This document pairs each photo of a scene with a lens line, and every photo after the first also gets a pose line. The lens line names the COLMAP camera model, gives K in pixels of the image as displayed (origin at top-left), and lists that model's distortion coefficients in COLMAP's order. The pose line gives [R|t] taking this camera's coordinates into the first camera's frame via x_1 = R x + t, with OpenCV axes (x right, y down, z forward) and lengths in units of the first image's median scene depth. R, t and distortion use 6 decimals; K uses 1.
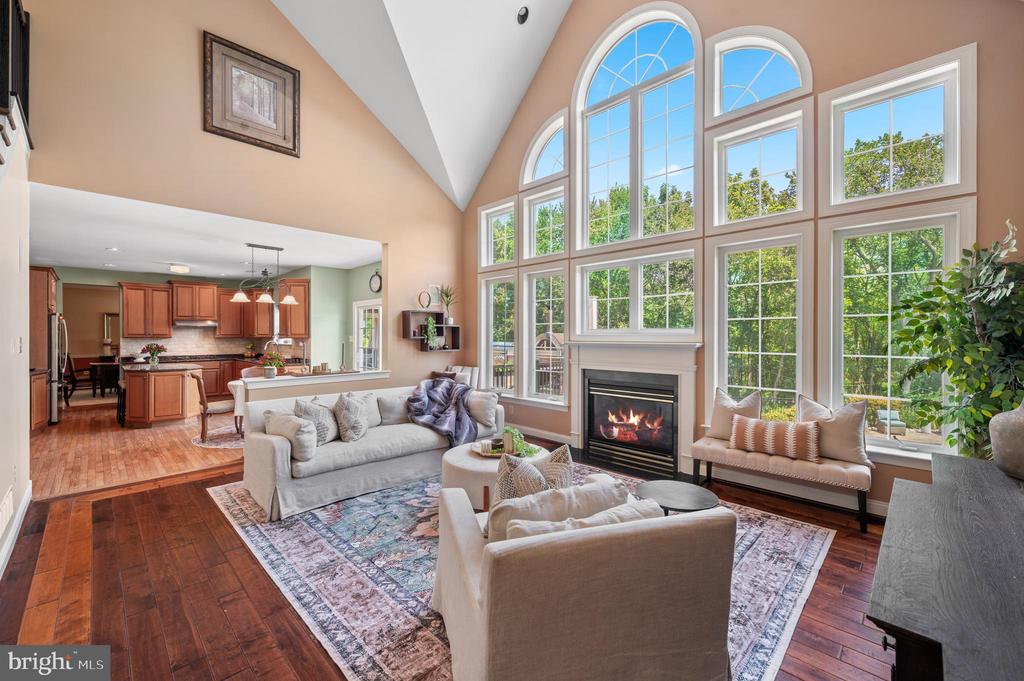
lens RADIAL K [[408.3, 0, 517.3], [0, 408.3, 336.9], [0, 0, 1]] dist [-0.000927, -0.000023]
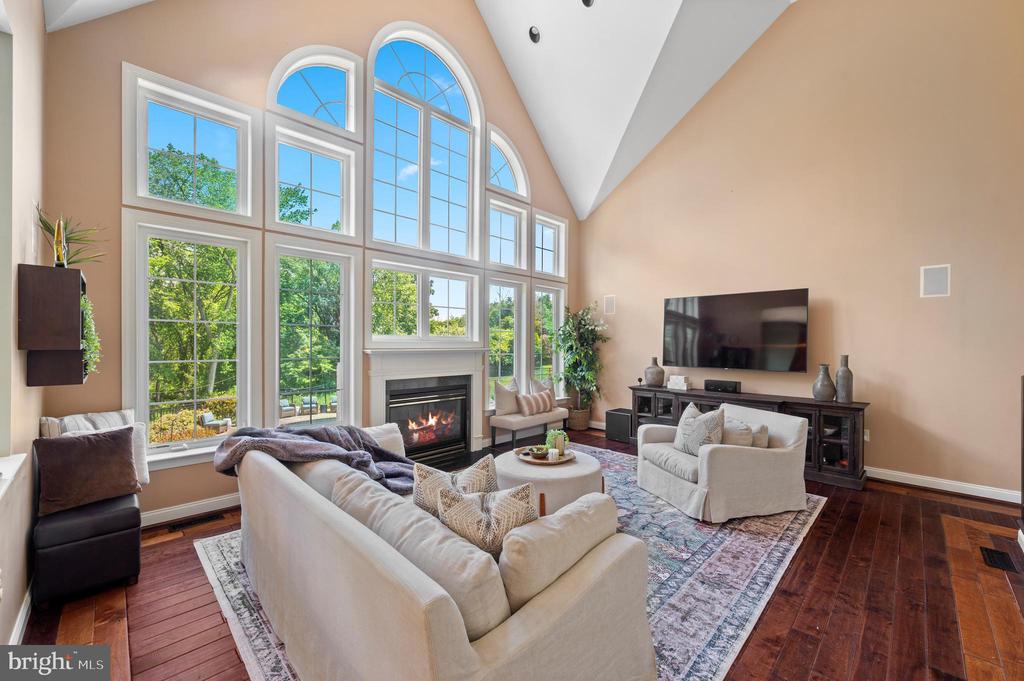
lens RADIAL K [[408.3, 0, 510.9], [0, 408.3, 339.5], [0, 0, 1]] dist [-0.000927, -0.000023]
pose [[0.014475, 0.006134, 0.999876, -0.626040], [-0.007020, 0.999957, -0.006033, -0.002553], [-0.999871, -0.006931, 0.014518, 0.637574]]
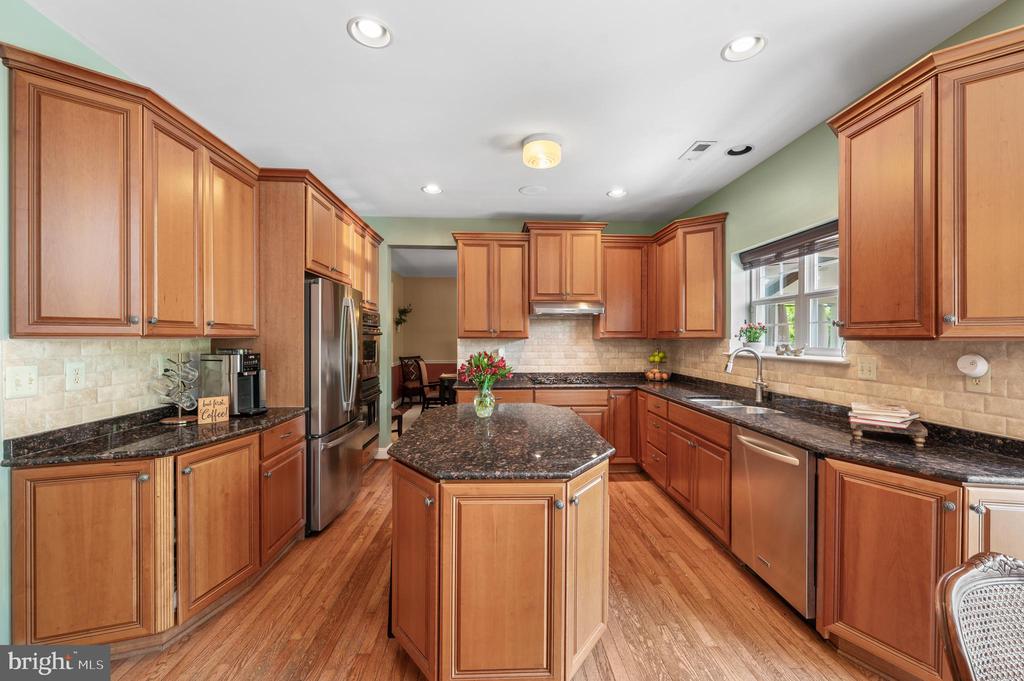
lens RADIAL K [[408.3, 0, 516.1], [0, 408.3, 339.4], [0, 0, 1]] dist [-0.000927, -0.000023]
pose [[0.734248, 0.004086, -0.678869, -0.780009], [-0.004628, 0.999989, 0.001014, 0.005571], [0.678865, 0.002397, 0.734259, 0.937870]]
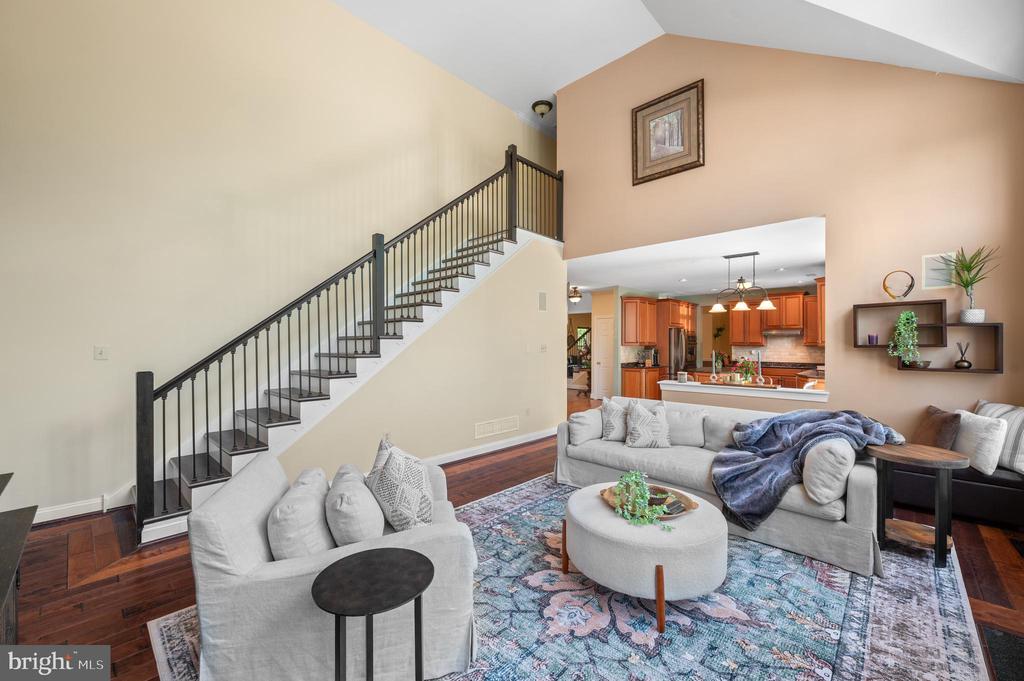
lens RADIAL K [[408.3, 0, 513.7], [0, 408.3, 343.4], [0, 0, 1]] dist [-0.000927, -0.000023]
pose [[0.015033, -0.000315, -0.999887, 0.396626], [-0.004847, 0.999988, -0.000388, -0.000151], [0.999875, 0.004852, 0.015031, 0.451593]]
